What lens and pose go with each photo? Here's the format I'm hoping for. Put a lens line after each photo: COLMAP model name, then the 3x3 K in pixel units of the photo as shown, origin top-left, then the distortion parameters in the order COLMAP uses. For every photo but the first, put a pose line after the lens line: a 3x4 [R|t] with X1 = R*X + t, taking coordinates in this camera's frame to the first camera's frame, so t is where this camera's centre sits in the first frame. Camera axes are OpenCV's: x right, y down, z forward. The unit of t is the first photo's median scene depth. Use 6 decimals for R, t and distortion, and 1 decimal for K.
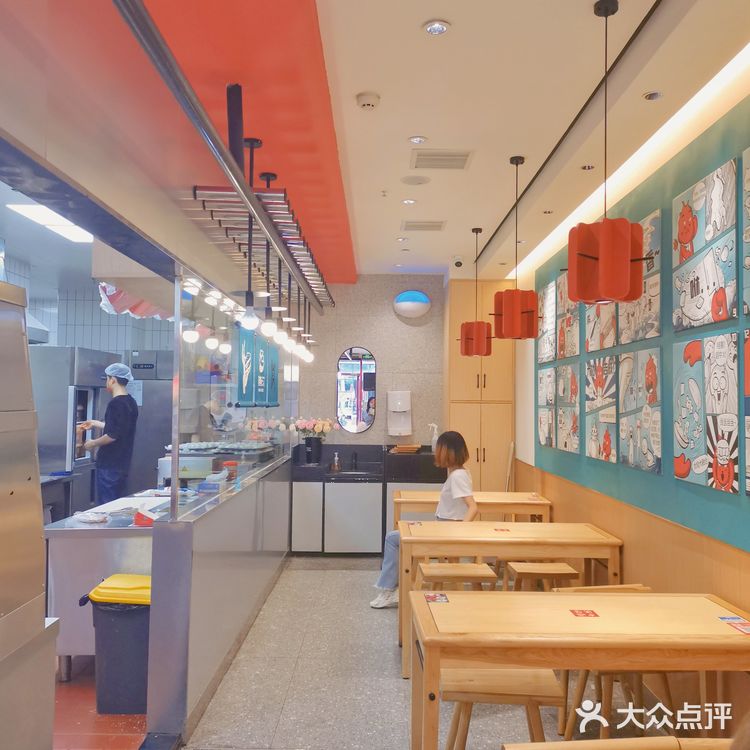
lens RADIAL K [[705.2, 0, 375.0], [0, 705.2, 375.0], [0, 0, 1]] dist [0.030859, 0.000001]
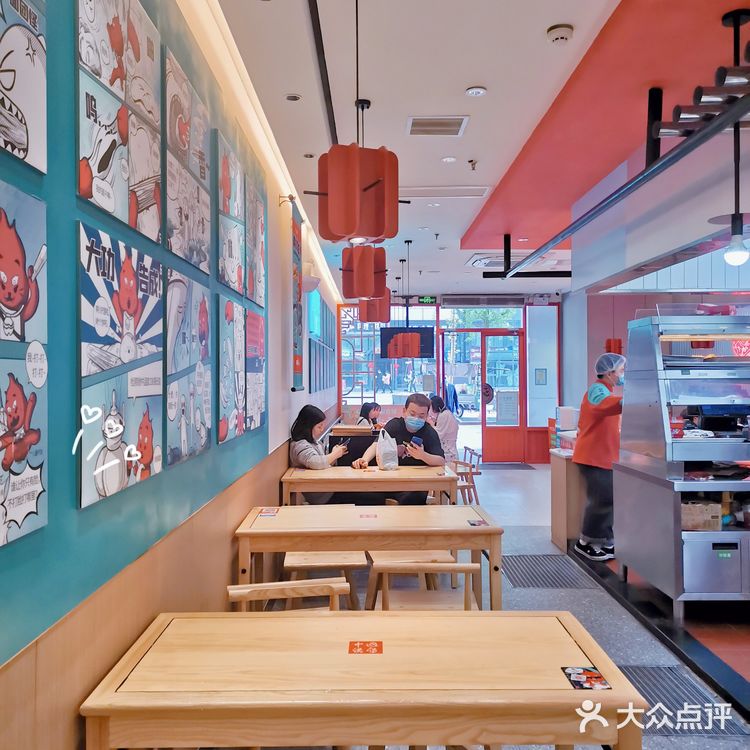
lens RADIAL K [[705.2, 0, 375.0], [0, 705.2, 375.0], [0, 0, 1]] dist [0.030859, 0.000001]
pose [[-0.999938, -0.001424, -0.011012, 0.190481], [-0.000996, 0.999250, -0.038704, 0.074181], [0.011059, -0.038691, -0.999190, 1.528214]]
